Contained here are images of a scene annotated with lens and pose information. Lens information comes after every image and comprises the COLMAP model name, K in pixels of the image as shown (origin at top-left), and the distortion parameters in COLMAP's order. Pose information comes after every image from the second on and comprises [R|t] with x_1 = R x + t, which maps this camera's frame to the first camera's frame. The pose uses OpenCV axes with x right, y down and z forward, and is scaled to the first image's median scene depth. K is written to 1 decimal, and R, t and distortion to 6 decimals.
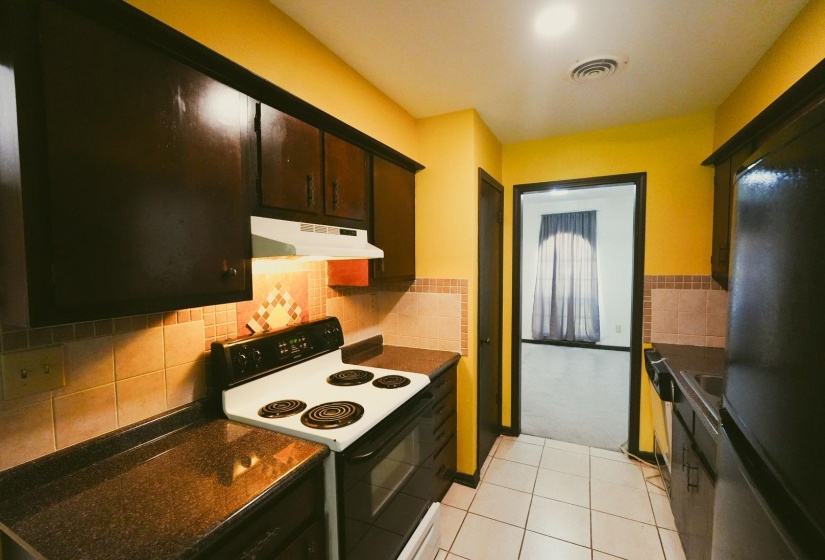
lens RADIAL K [[361.4, 0, 411.3], [0, 361.4, 281.3], [0, 0, 1]] dist [0.000735, 0.000237]
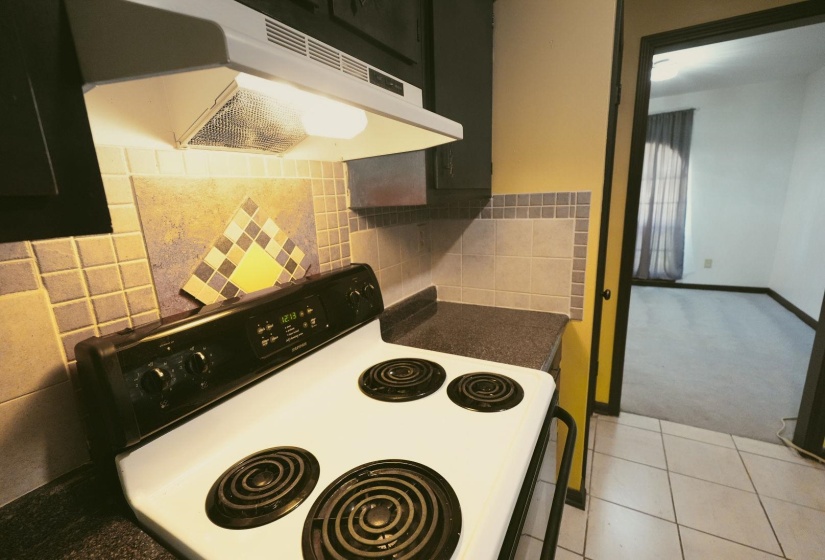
lens RADIAL K [[361.4, 0, 412.9], [0, 361.4, 279.0], [0, 0, 1]] dist [0.000735, 0.000237]
pose [[0.997930, -0.021247, -0.060694, -0.101377], [0.031116, 0.985532, 0.166607, 0.029352], [0.056276, -0.168151, 0.984154, 0.432349]]
